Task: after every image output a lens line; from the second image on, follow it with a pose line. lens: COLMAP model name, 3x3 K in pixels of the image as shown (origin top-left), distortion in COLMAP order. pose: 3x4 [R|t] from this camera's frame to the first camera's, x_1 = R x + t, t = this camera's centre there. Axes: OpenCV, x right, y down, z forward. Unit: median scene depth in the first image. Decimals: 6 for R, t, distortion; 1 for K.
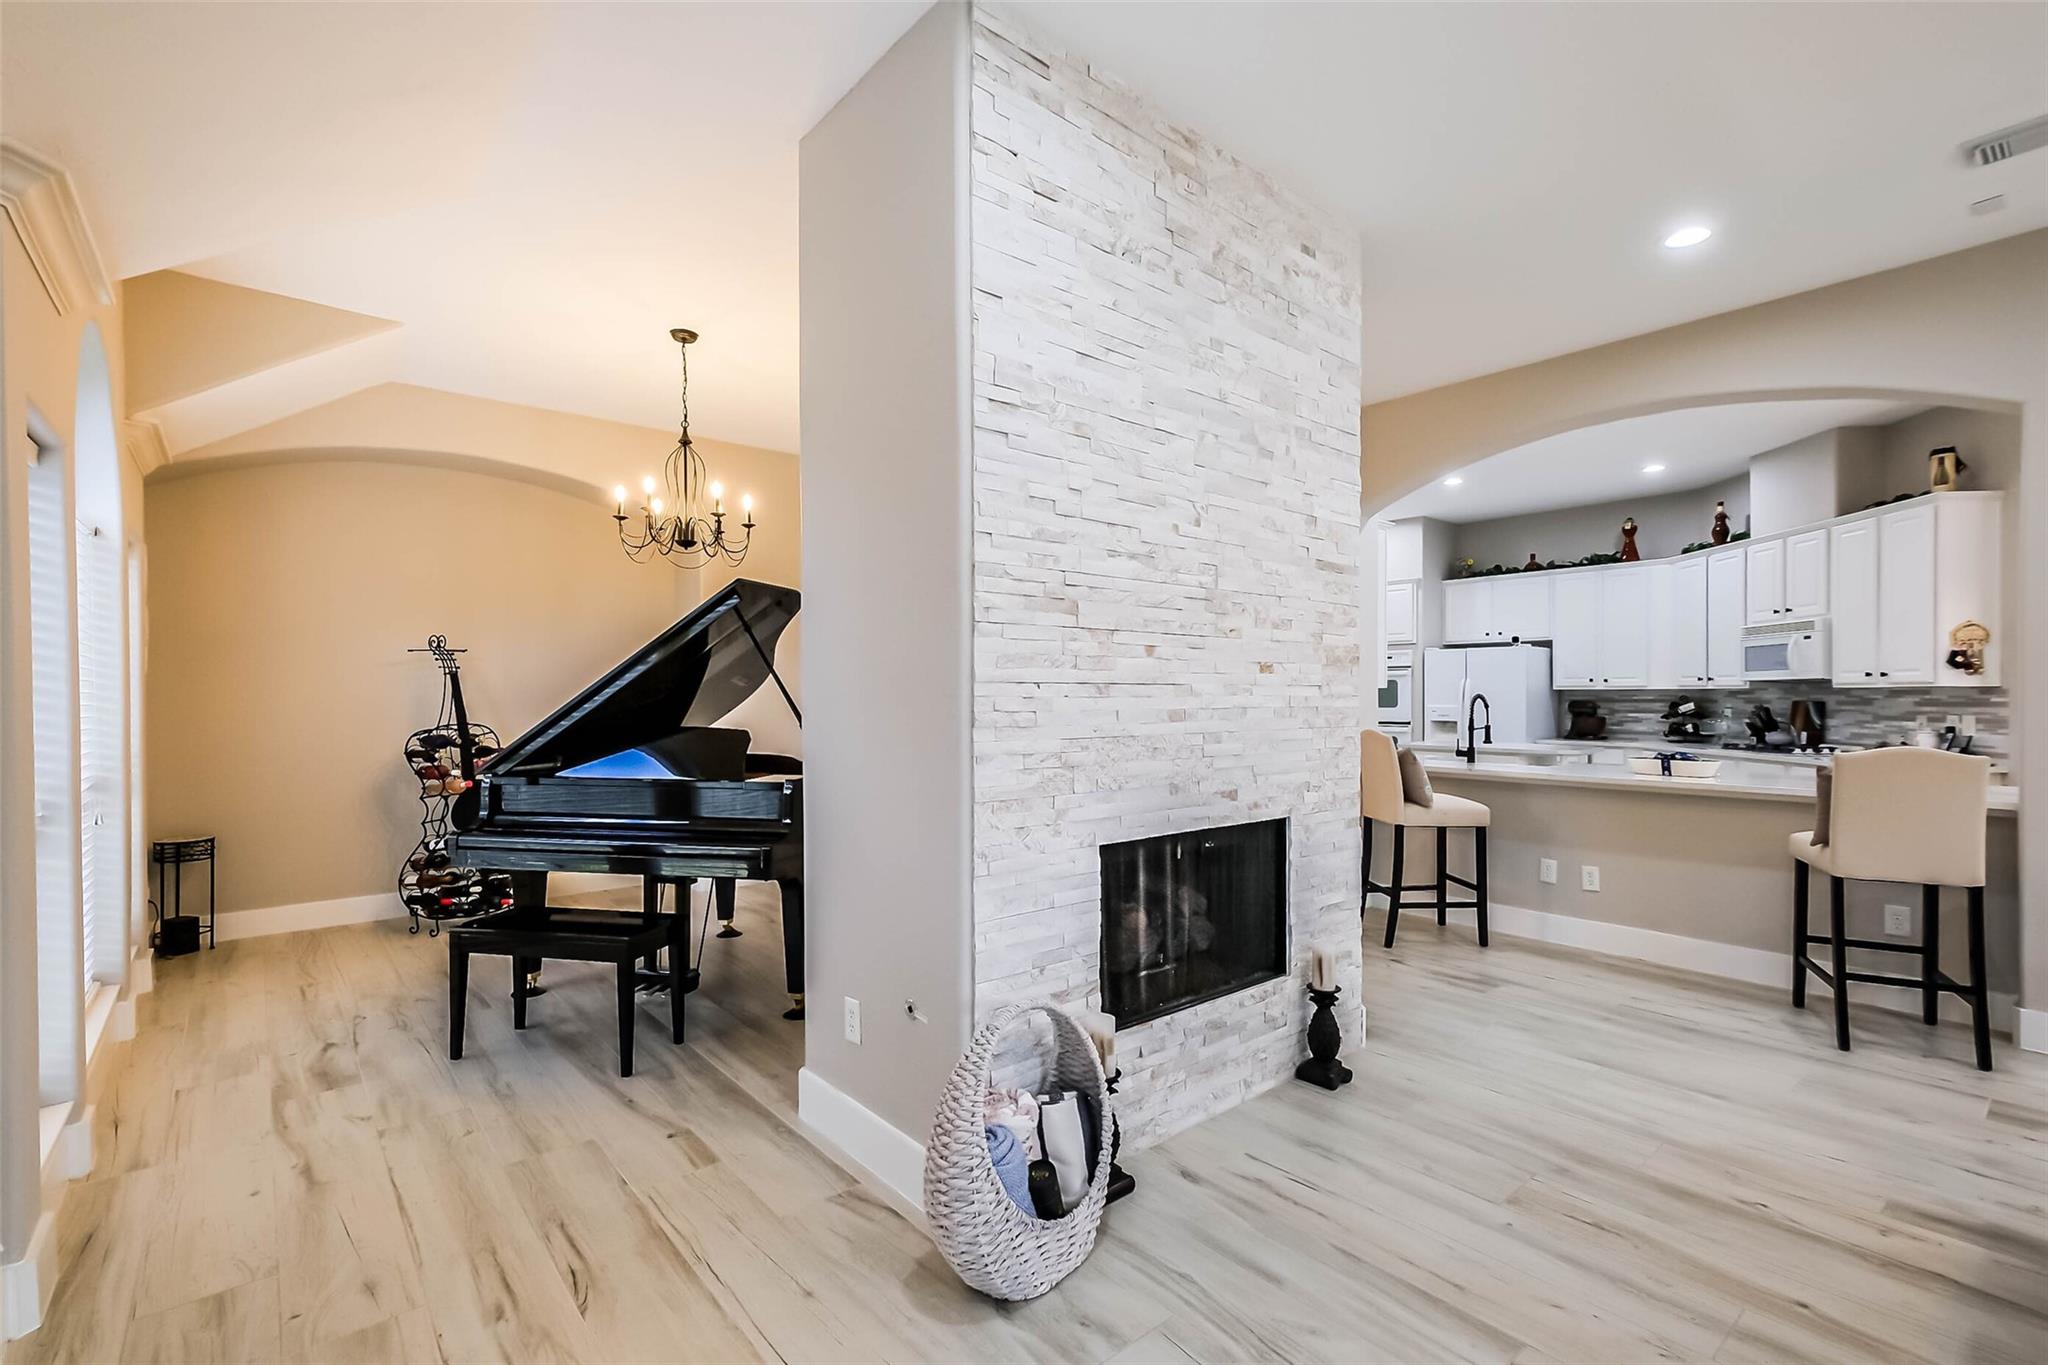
lens RADIAL K [[906.2, 0, 1016.1], [0, 906.2, 706.9], [0, 0, 1]] dist [0.008749, -0.000179]
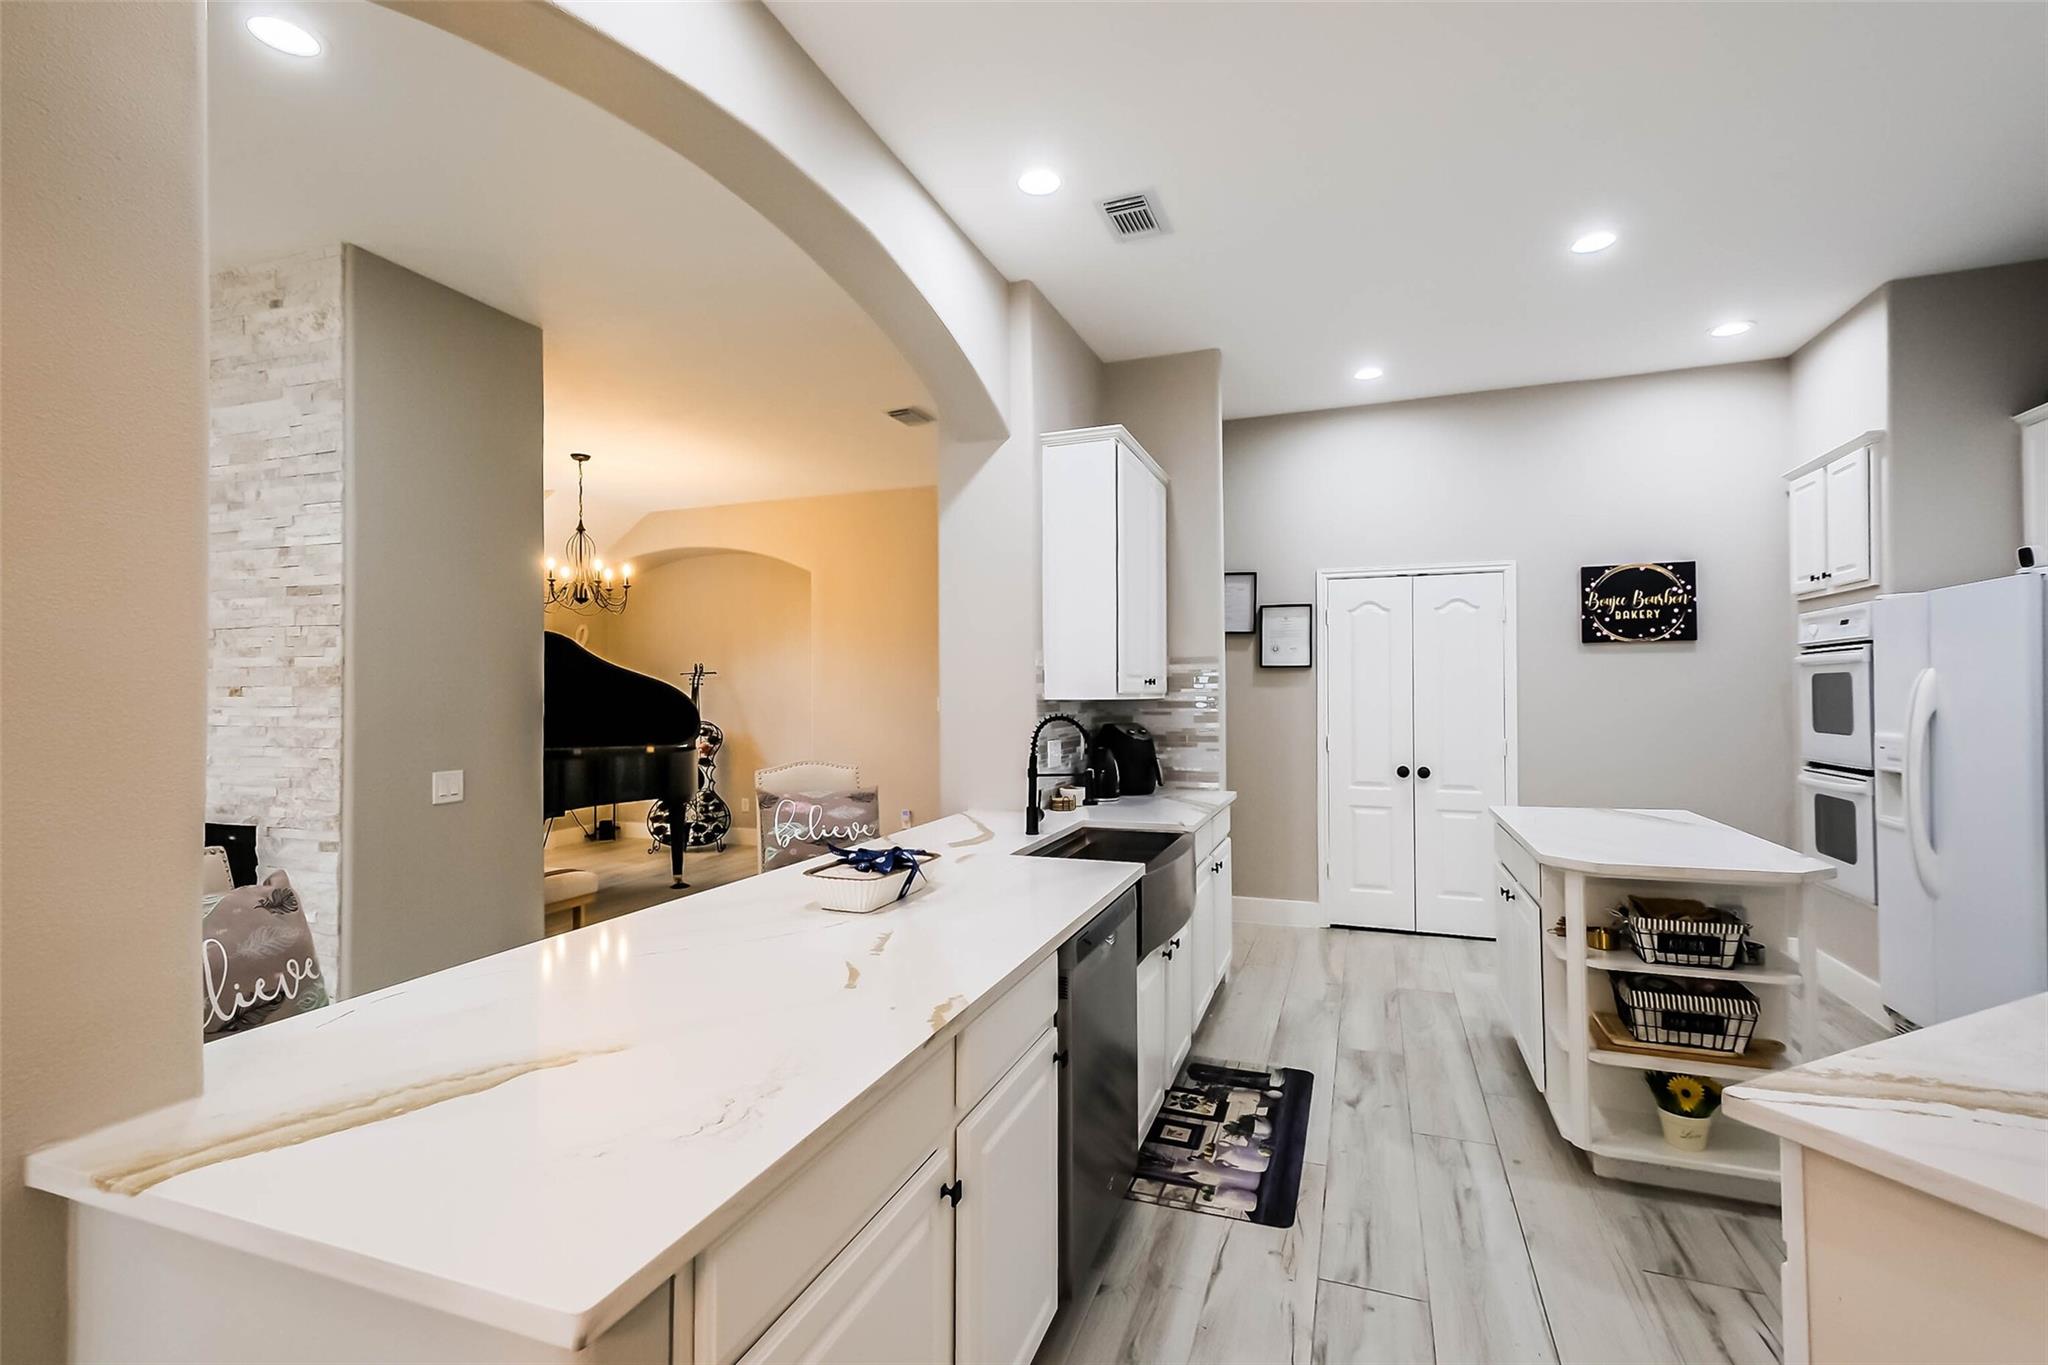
lens RADIAL K [[925.0, 0, 1024.0], [0, 925.0, 682.5], [0, 0, 1]] dist [0.025151, -0.000135]
pose [[0.501065, -0.012579, -0.865318, 1.144627], [-0.006904, 0.999804, -0.018532, -0.025034], [0.865382, 0.015260, 0.500881, 0.804074]]
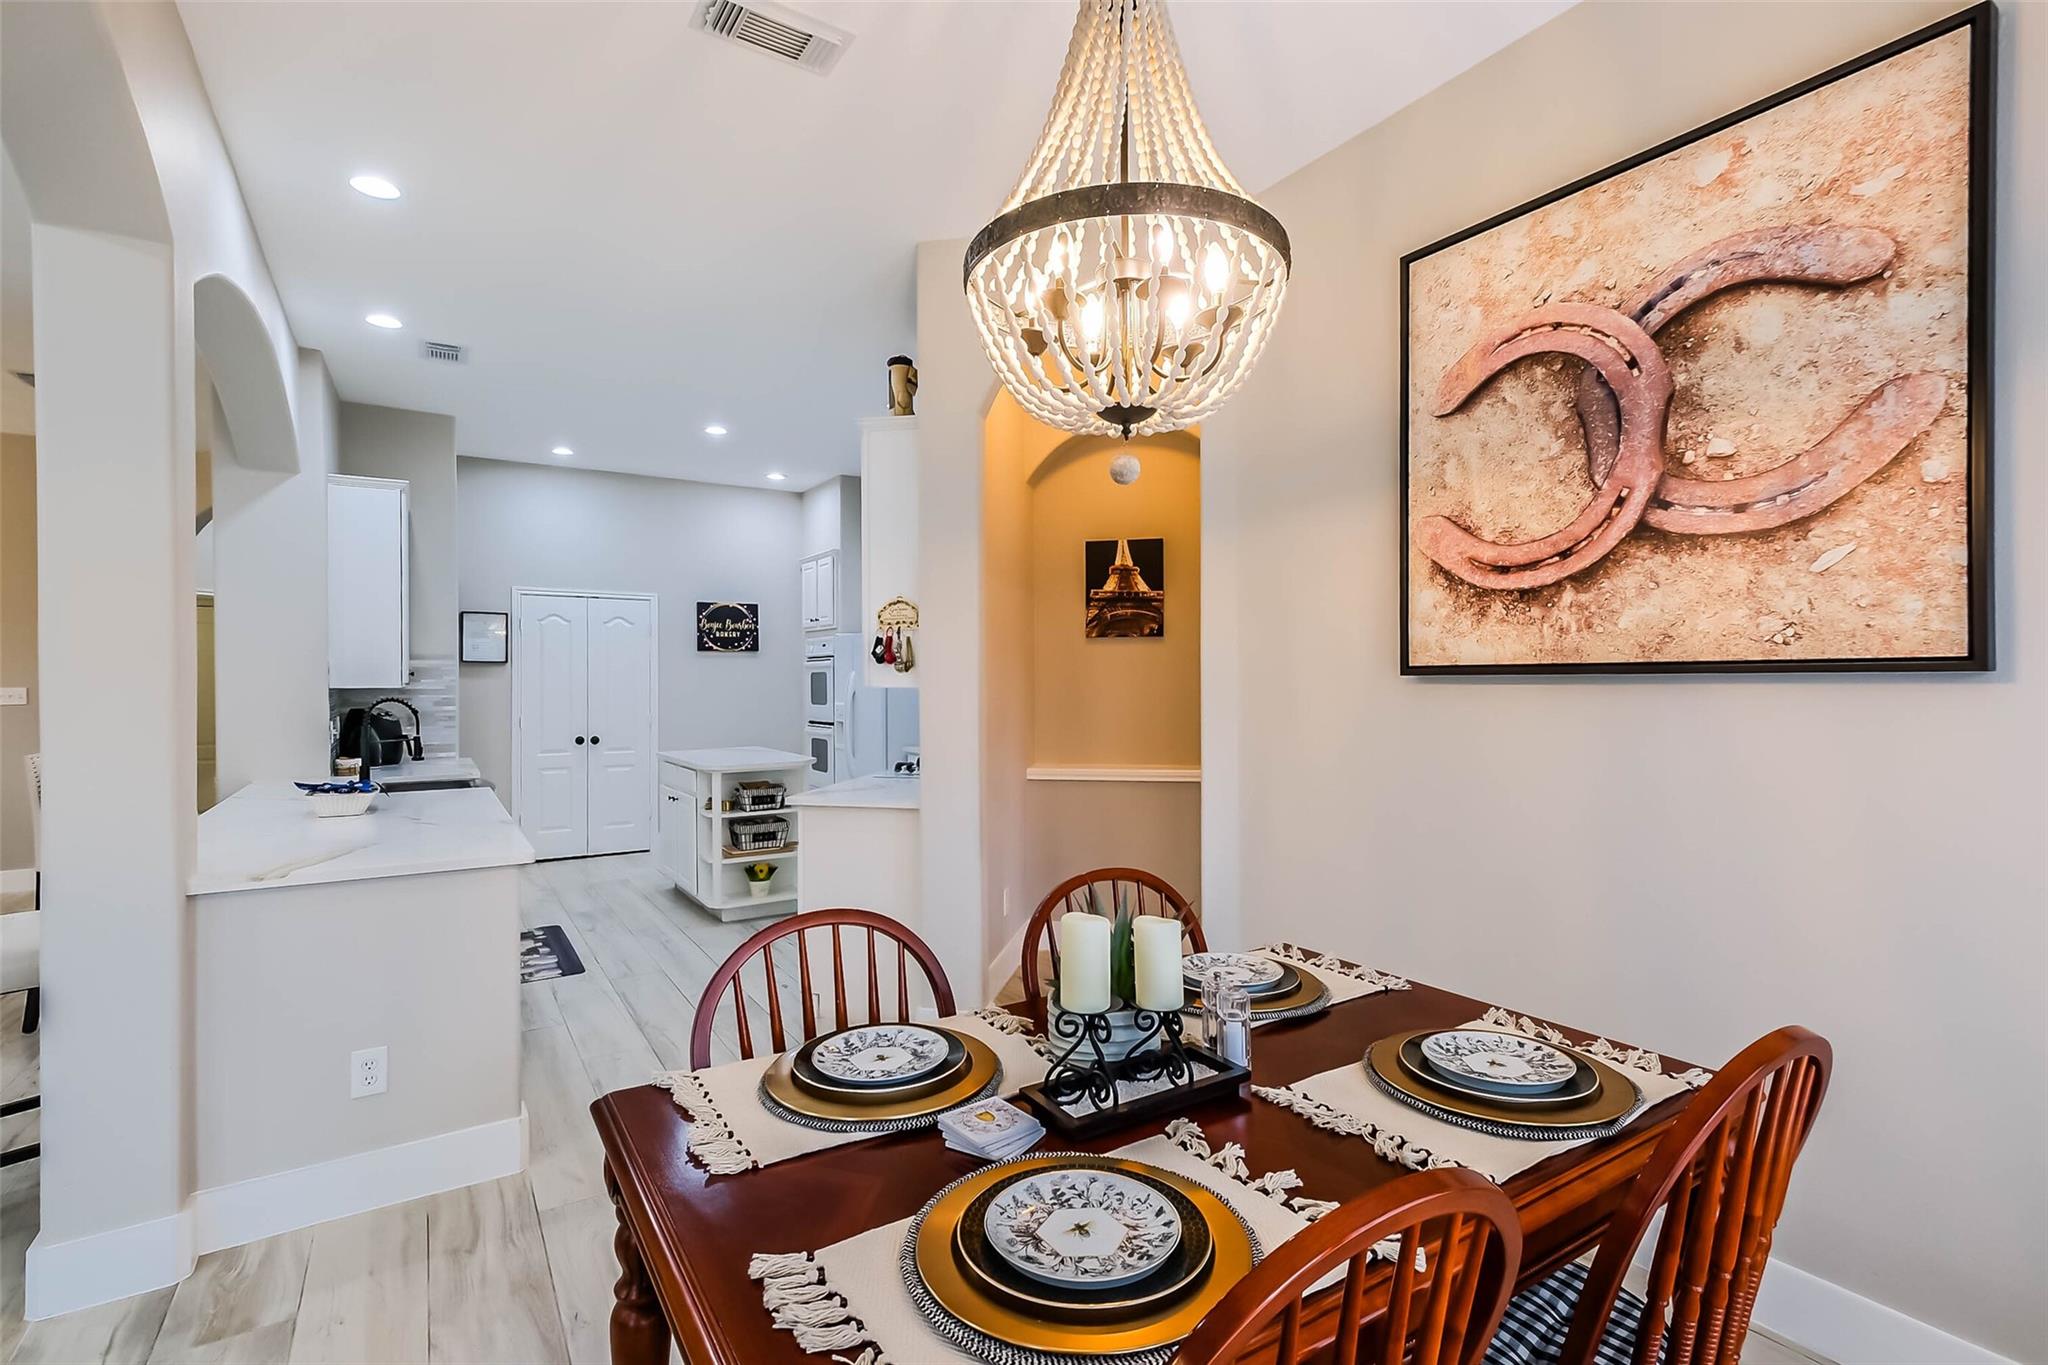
lens RADIAL K [[959.5, 0, 1030.0], [0, 959.5, 684.9], [0, 0, 1]] dist [0.019585, -0.000105]
pose [[0.991795, -0.000373, -0.127838, 1.339713], [-0.000736, 0.999963, -0.008623, -0.019867], [0.127836, 0.008647, 0.991758, 0.286279]]
